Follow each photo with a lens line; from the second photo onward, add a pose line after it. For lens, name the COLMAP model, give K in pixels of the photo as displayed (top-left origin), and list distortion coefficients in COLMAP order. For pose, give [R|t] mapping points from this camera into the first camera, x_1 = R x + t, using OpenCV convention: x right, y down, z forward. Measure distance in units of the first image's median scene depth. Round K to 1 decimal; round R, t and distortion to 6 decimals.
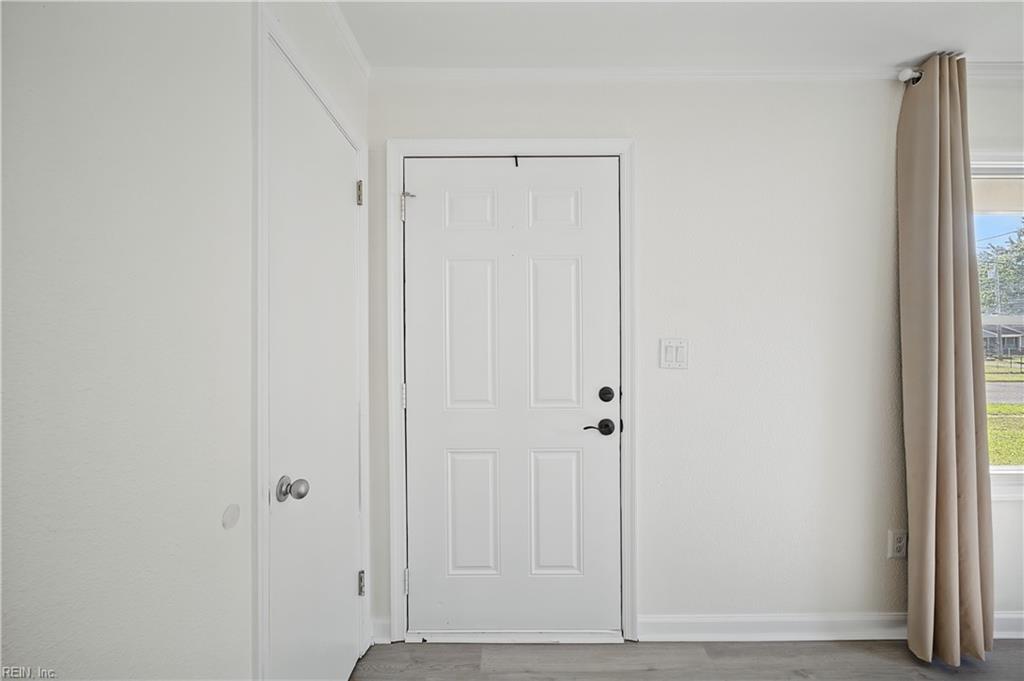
lens RADIAL K [[407.7, 0, 513.9], [0, 407.7, 341.3], [0, 0, 1]] dist [-0.003717, 0.002621]
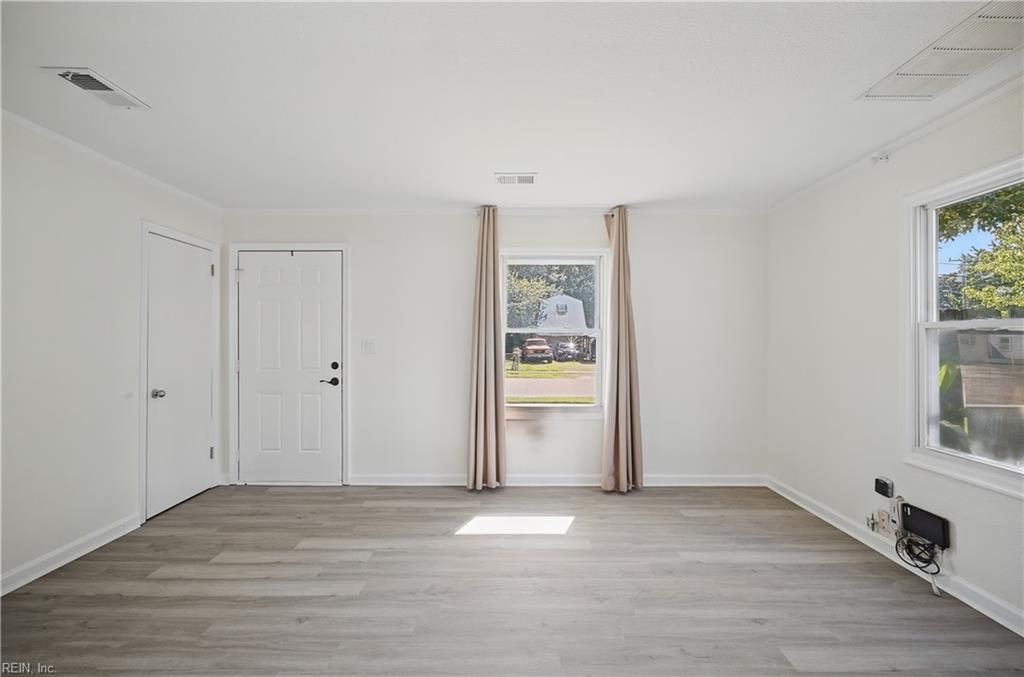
lens RADIAL K [[407.7, 0, 514.4], [0, 407.7, 335.5], [0, 0, 1]] dist [-0.003717, 0.002621]
pose [[0.999935, 0.006820, -0.009098, 1.163221], [-0.006897, 0.999940, -0.008471, -0.012910], [0.009040, 0.008533, 0.999923, -1.067411]]
